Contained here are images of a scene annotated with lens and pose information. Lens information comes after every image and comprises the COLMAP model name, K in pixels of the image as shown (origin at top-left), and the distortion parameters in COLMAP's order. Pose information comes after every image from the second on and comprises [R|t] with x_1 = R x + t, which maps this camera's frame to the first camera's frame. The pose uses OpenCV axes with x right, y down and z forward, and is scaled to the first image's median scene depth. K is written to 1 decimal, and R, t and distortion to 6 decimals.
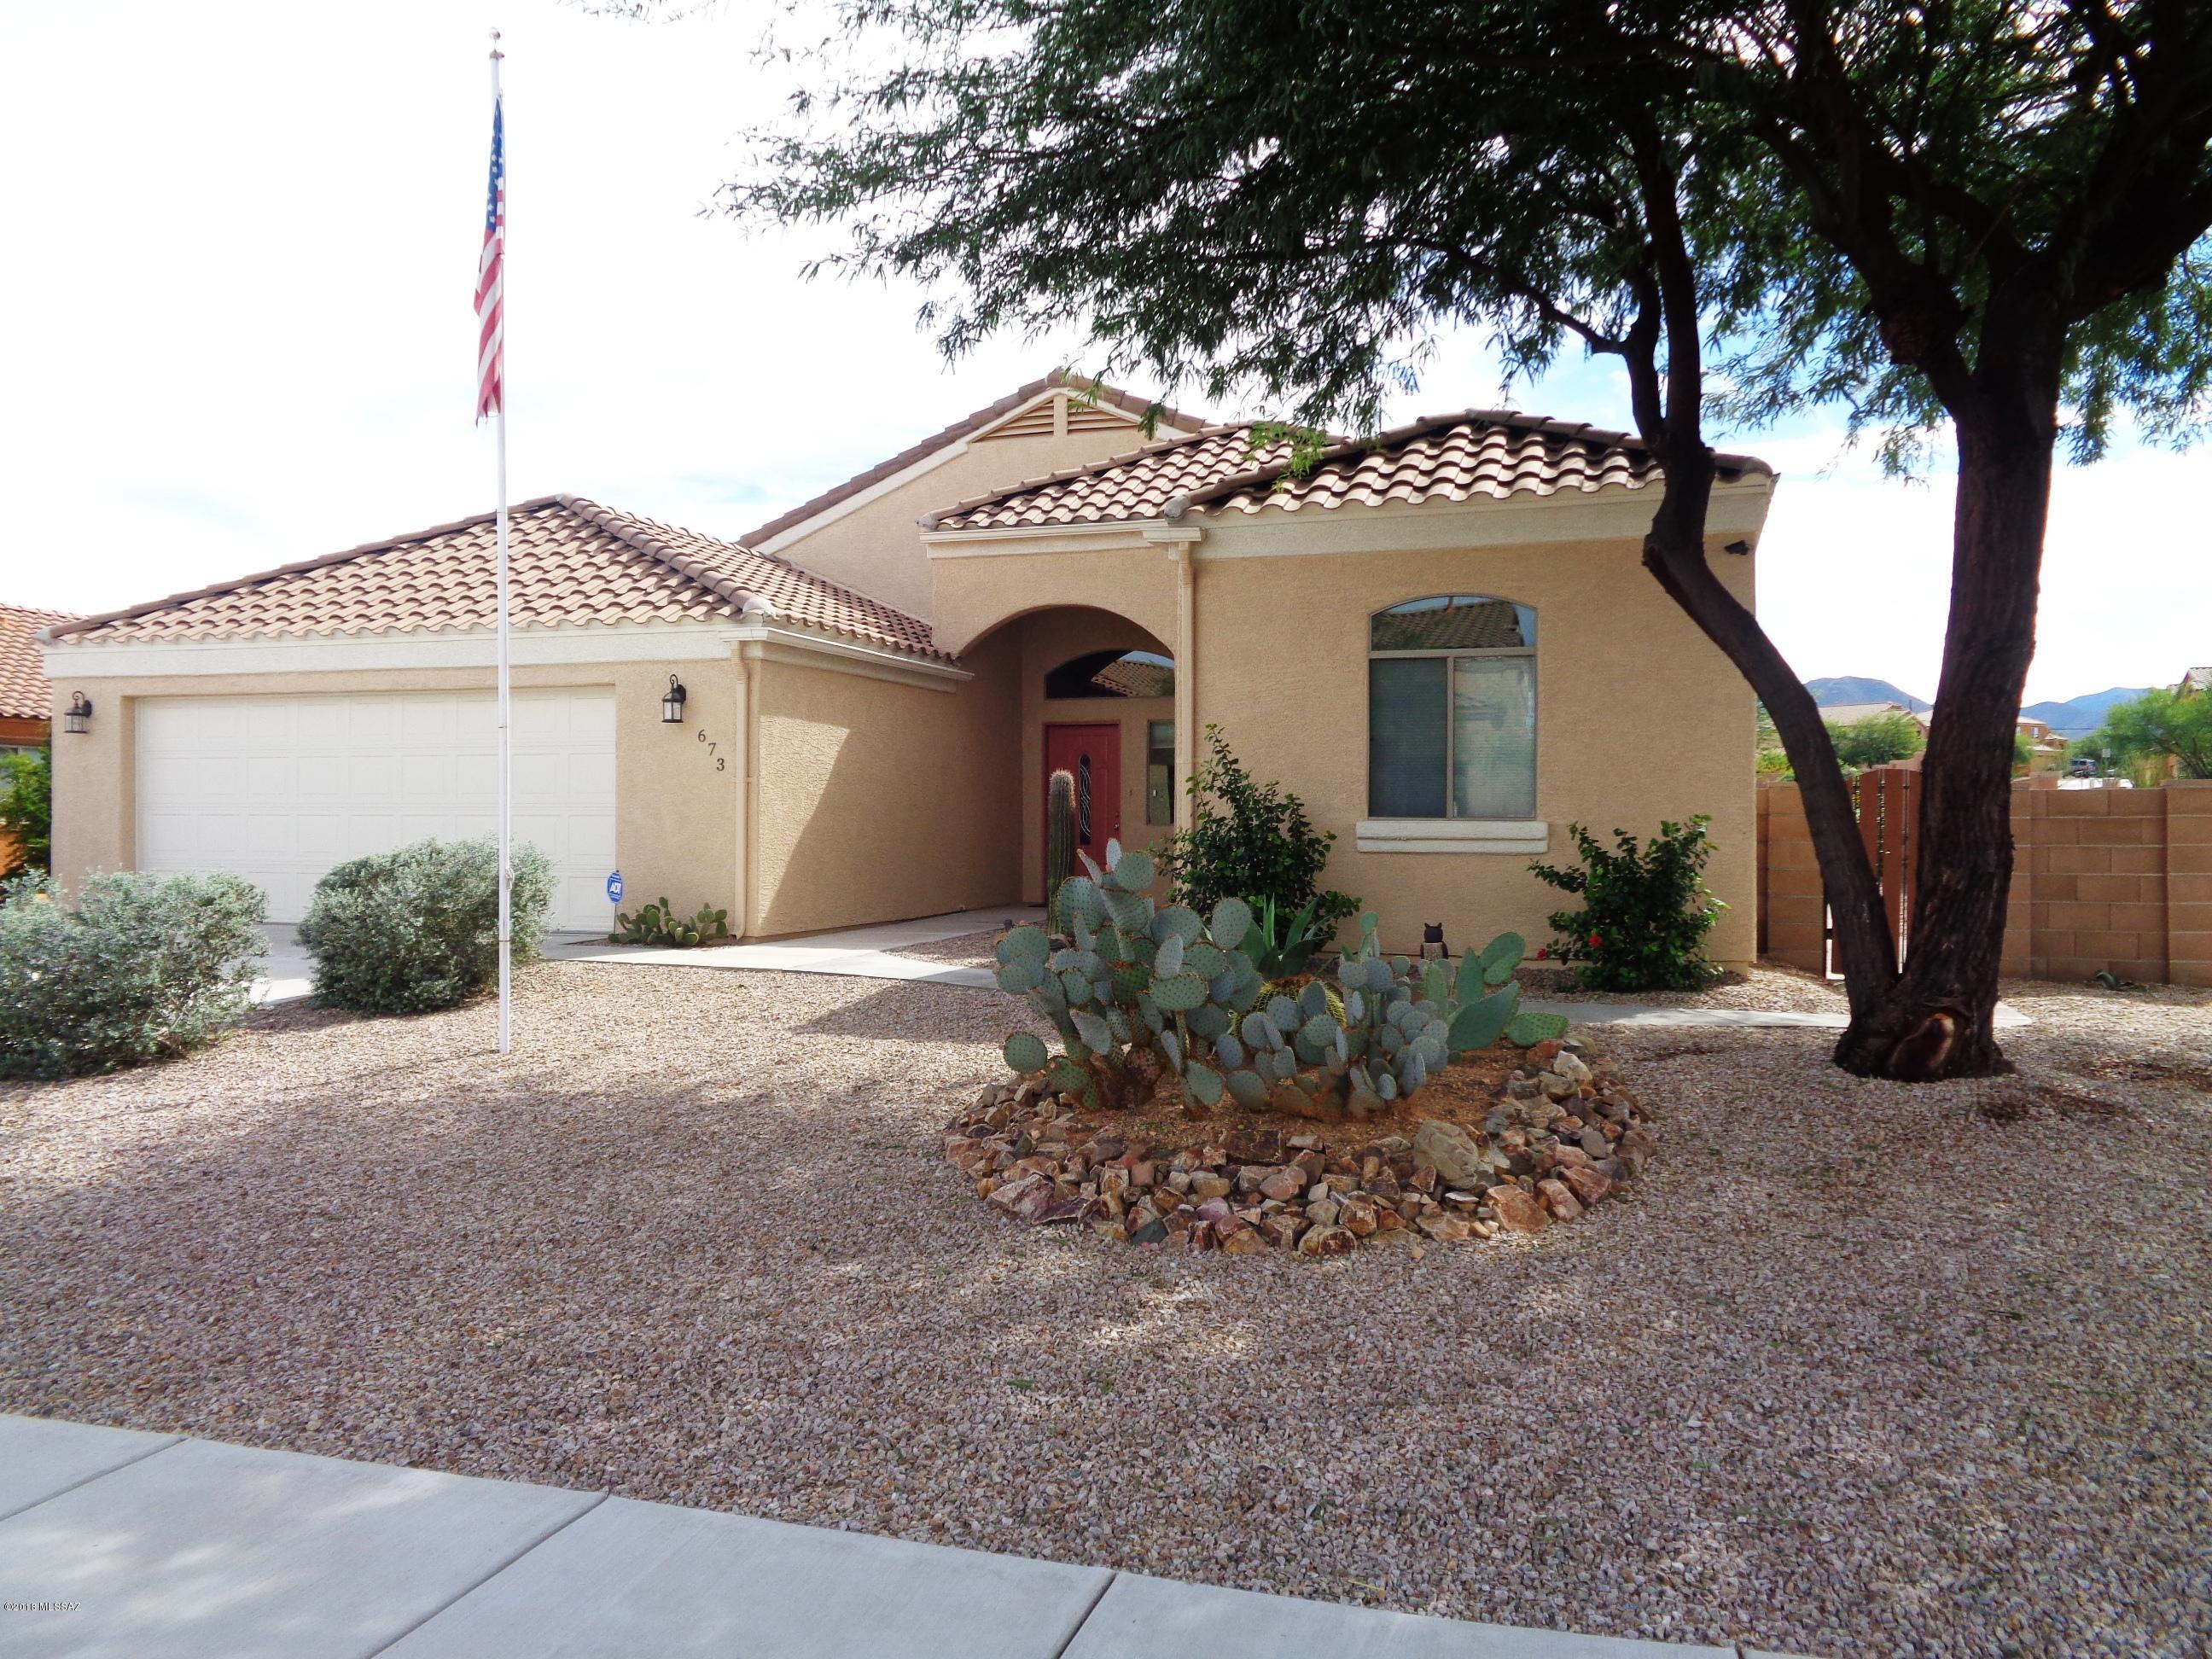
lens RADIAL K [[1661.0, 0, 1111.5], [0, 1661.0, 847.6], [0, 0, 1]] dist [0.023221, -0.004798]
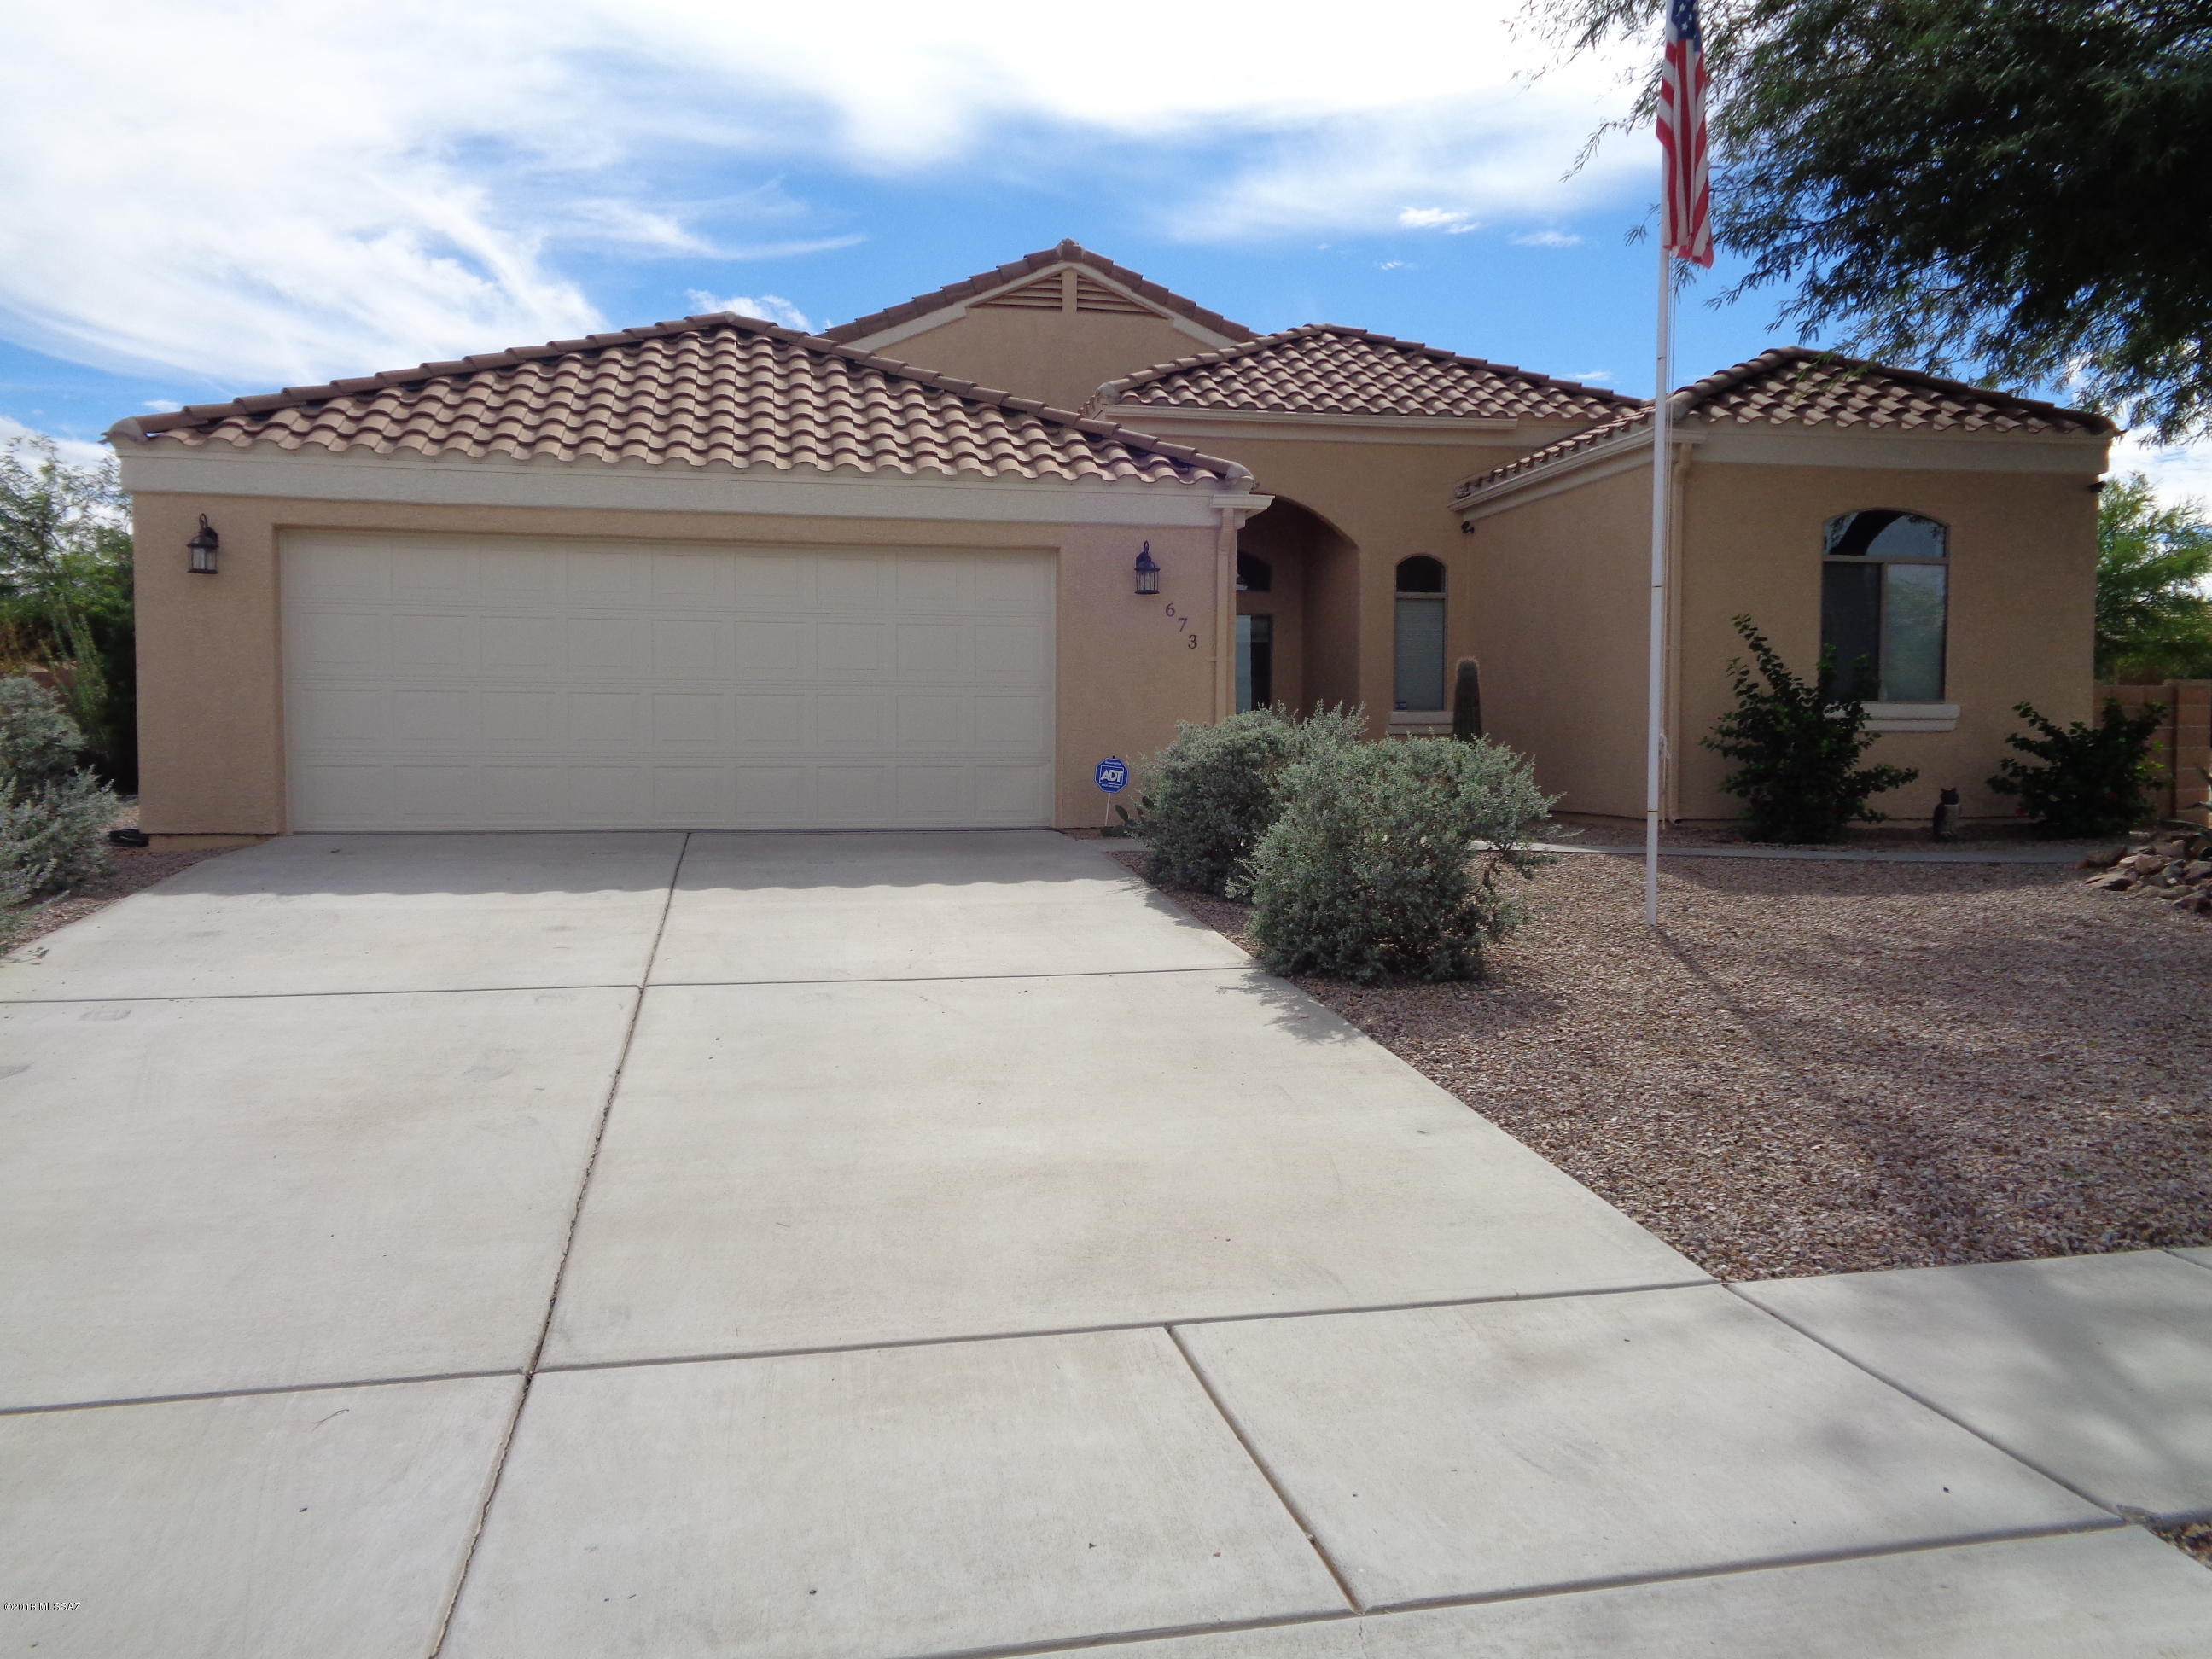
lens RADIAL K [[1661.0, 0, 1108.7], [0, 1661.0, 817.3], [0, 0, 1]] dist [0.023221, -0.004798]
pose [[0.857813, -0.025933, 0.513307, -0.748330], [0.009151, 0.999339, 0.035195, 0.014847], [-0.513880, -0.025494, 0.857483, 0.228107]]
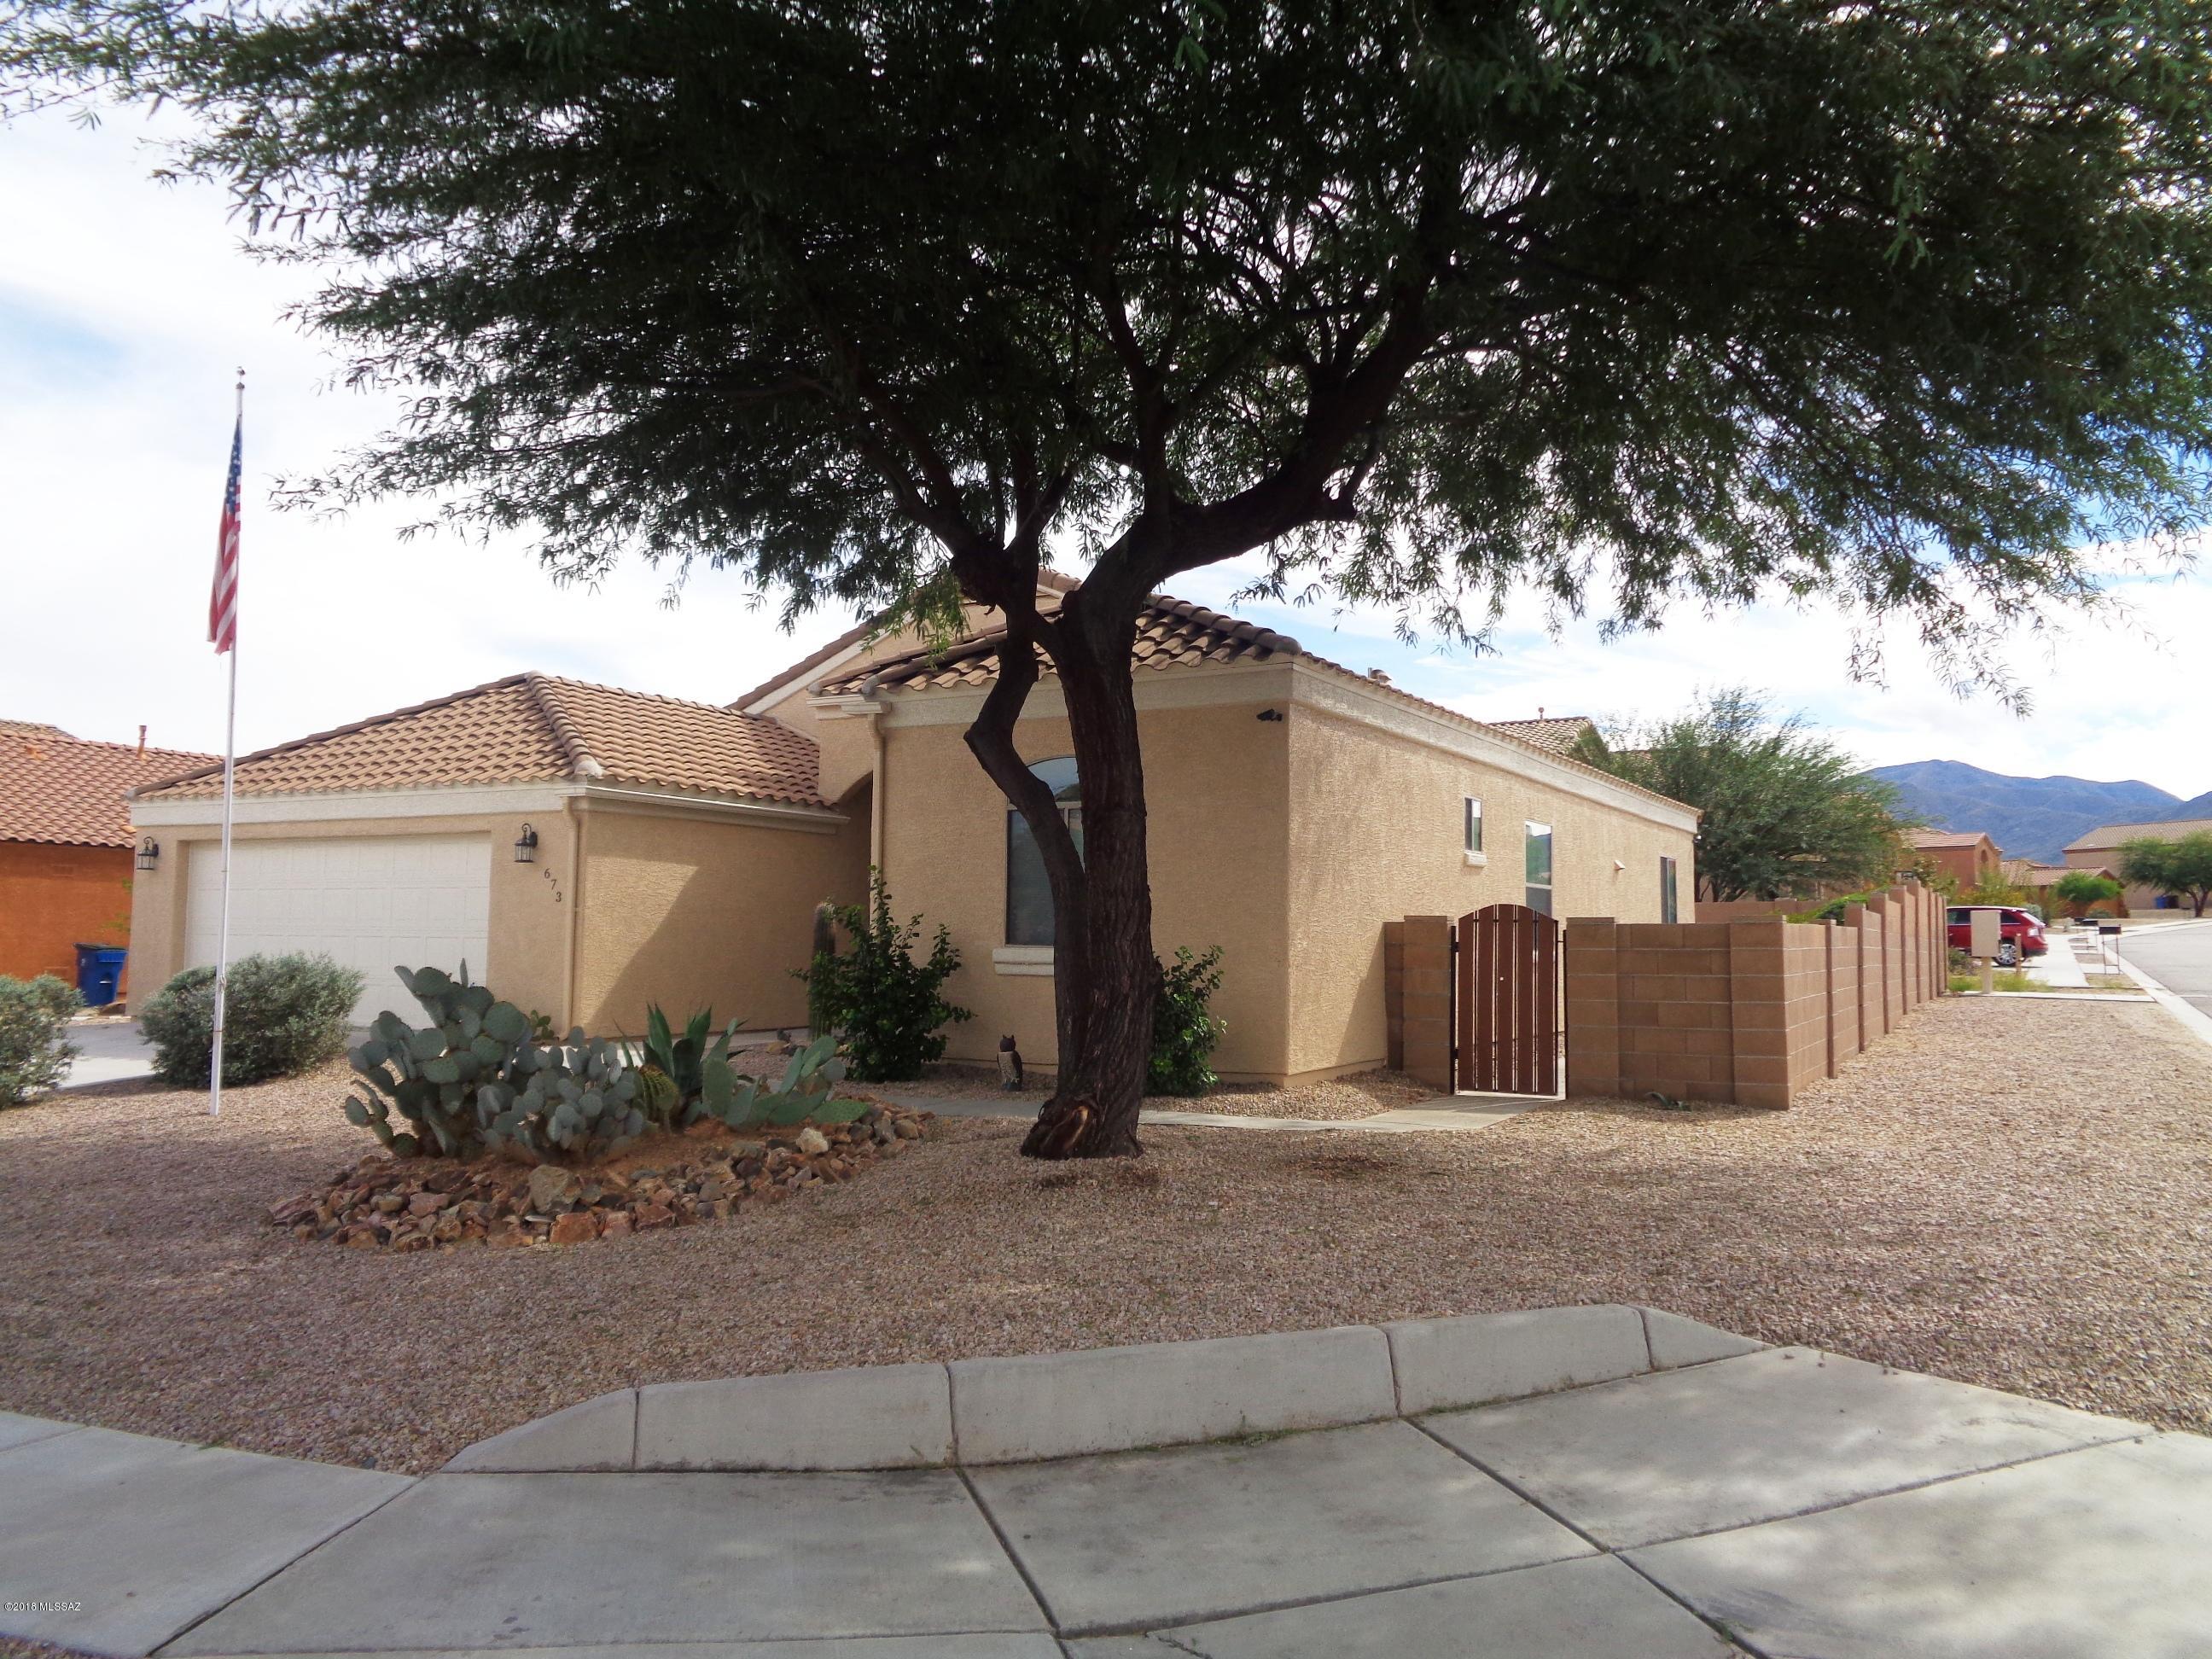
lens RADIAL K [[1661.0, 0, 1104.4], [0, 1661.0, 823.8], [0, 0, 1]] dist [0.023221, -0.004798]
pose [[0.981003, -0.003438, -0.193961, 0.391652], [-0.014182, 0.995897, -0.089381, 0.000363], [0.193472, 0.090434, 0.976929, -0.118108]]
